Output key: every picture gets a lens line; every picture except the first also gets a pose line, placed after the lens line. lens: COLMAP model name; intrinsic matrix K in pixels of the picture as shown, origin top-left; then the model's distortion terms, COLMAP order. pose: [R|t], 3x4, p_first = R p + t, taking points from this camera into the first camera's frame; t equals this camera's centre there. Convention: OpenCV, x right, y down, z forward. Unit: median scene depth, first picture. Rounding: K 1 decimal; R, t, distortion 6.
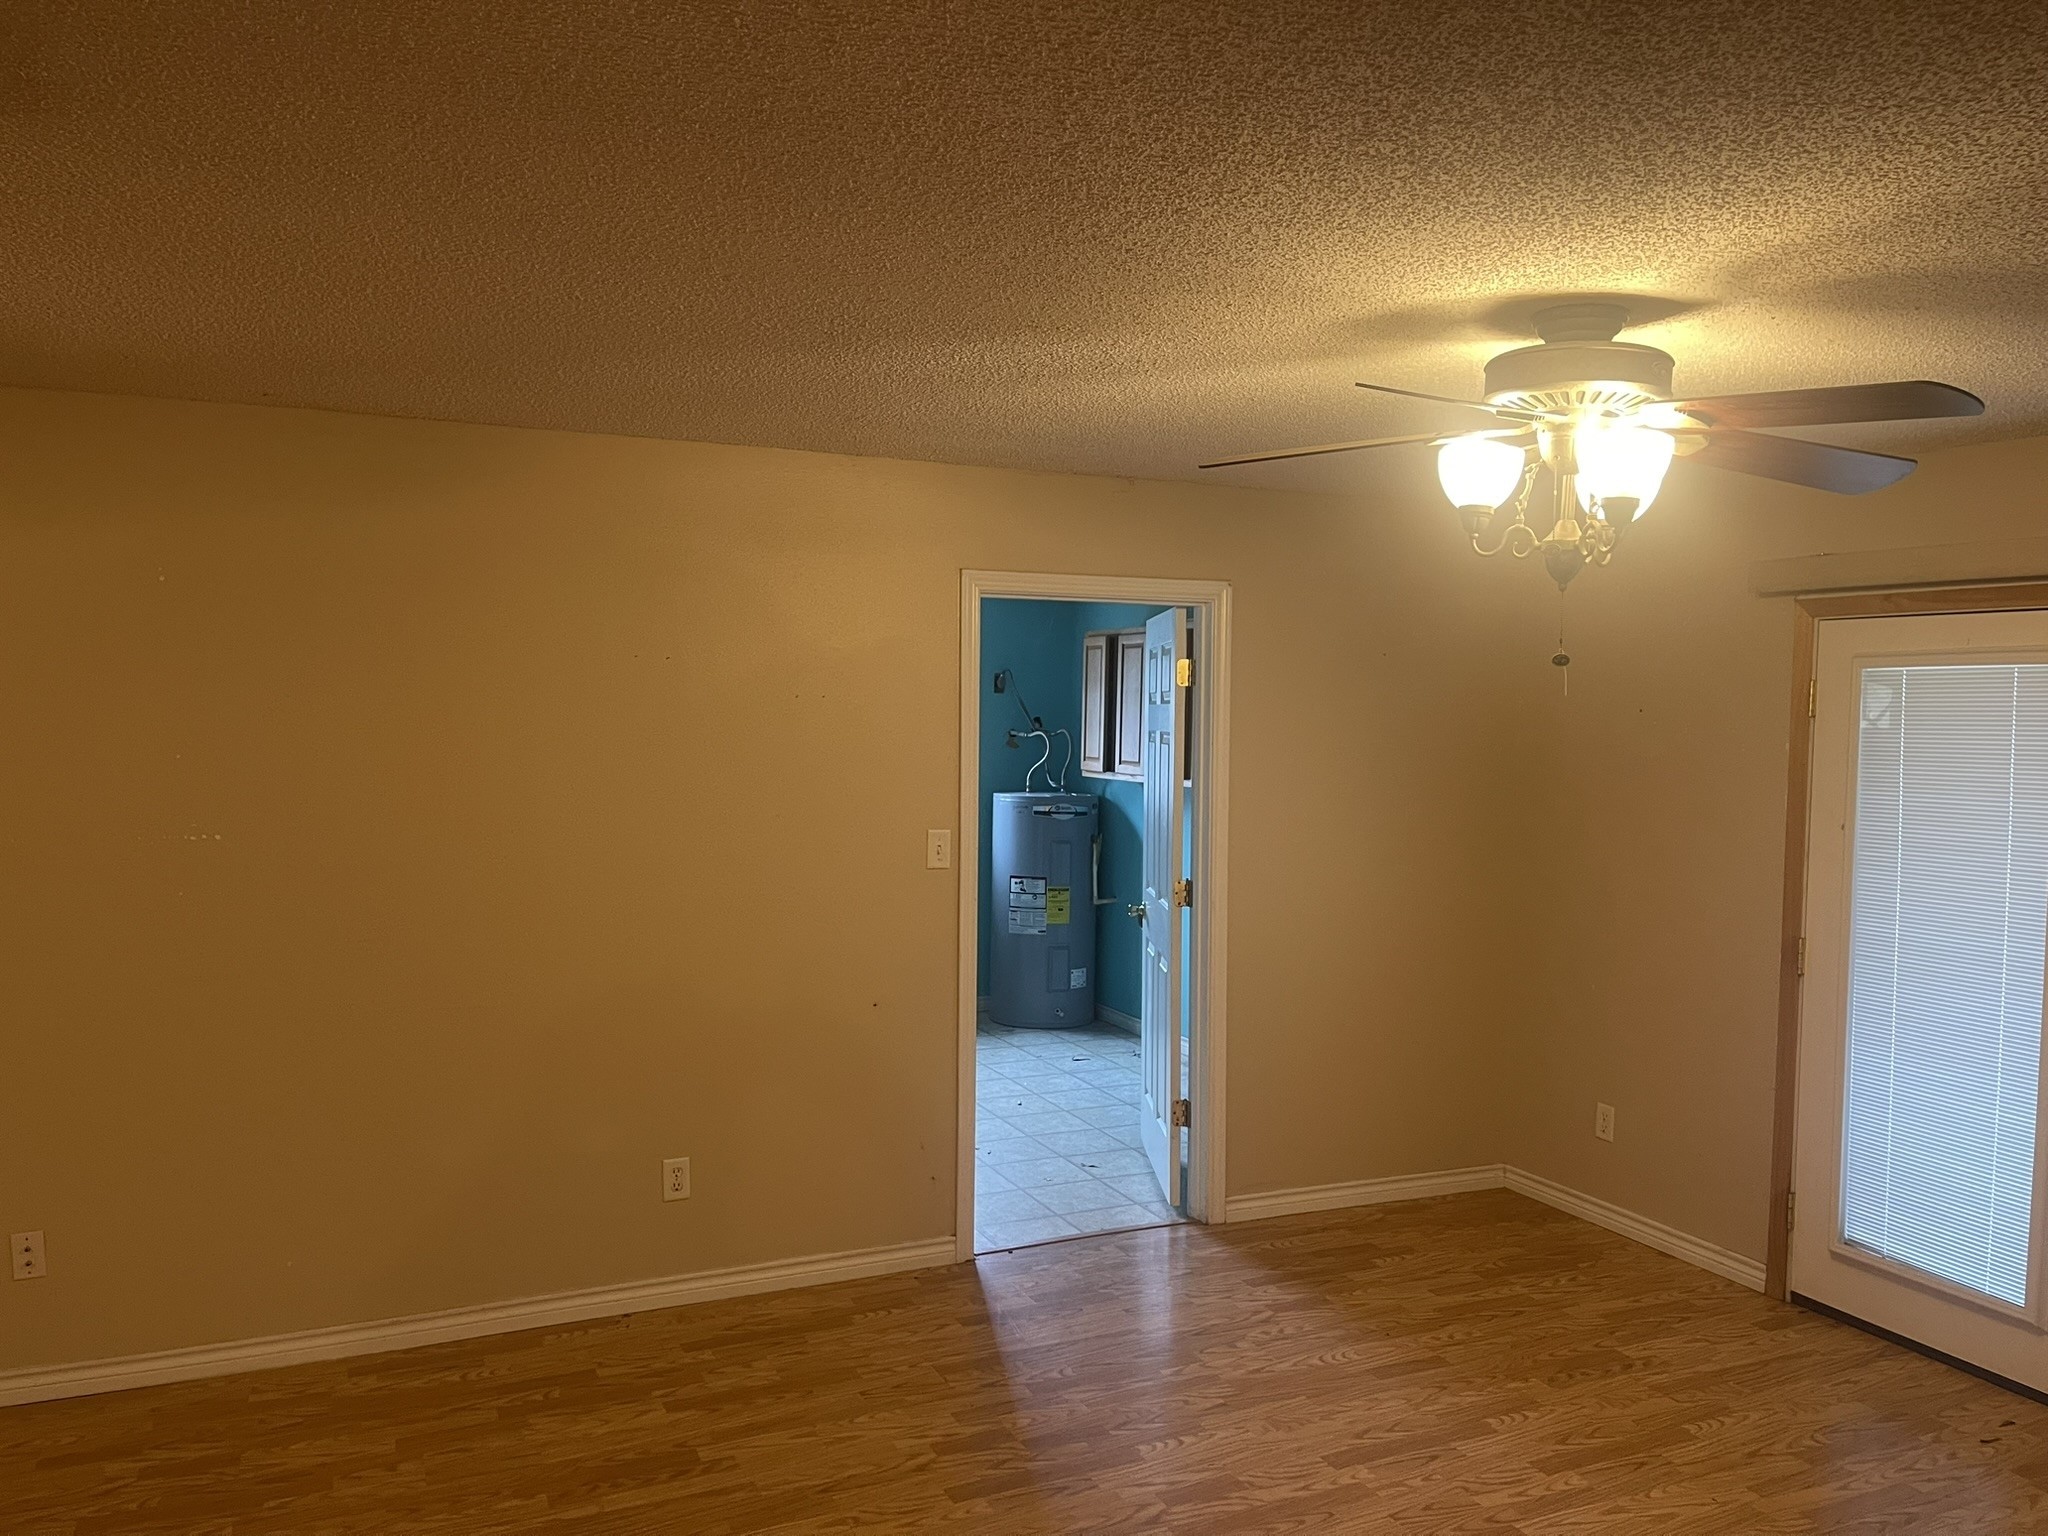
lens RADIAL K [[1530.2, 0, 1025.2], [0, 1530.2, 781.1], [0, 0, 1]] dist [0.081528, -0.096485]
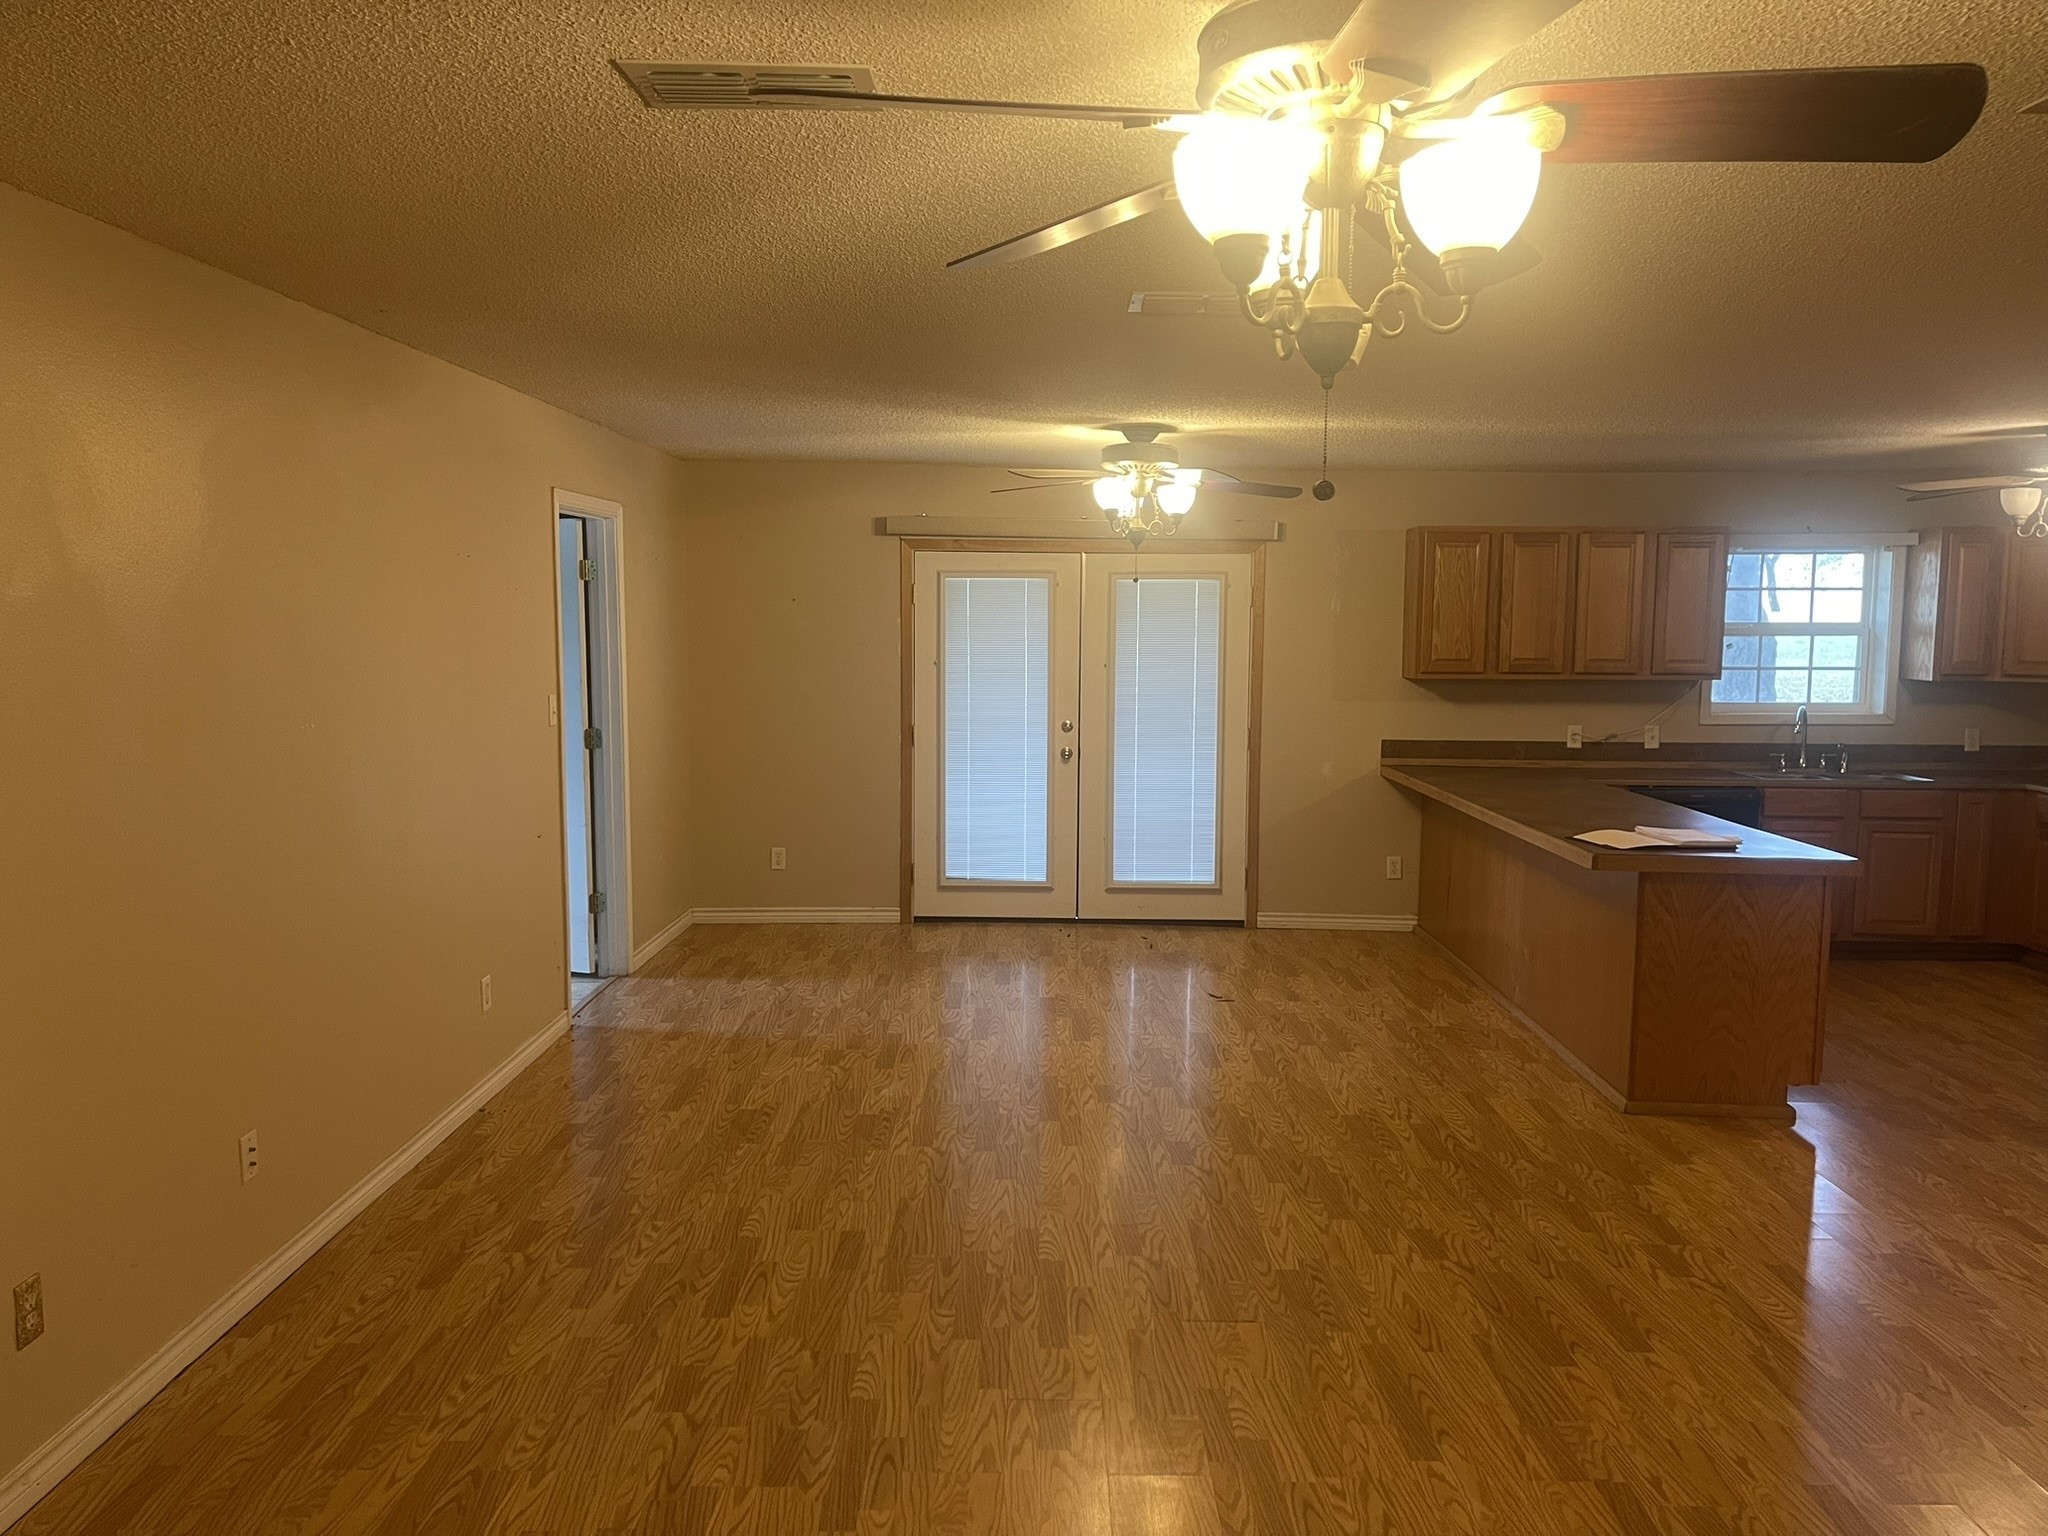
lens RADIAL K [[1530.2, 0, 1025.2], [0, 1530.2, 781.1], [0, 0, 1]] dist [0.081528, -0.096485]
pose [[0.418151, -0.106771, 0.902081, -1.134704], [0.036814, 0.994244, 0.100615, -0.011861], [-0.907631, -0.008863, 0.419675, 0.121021]]
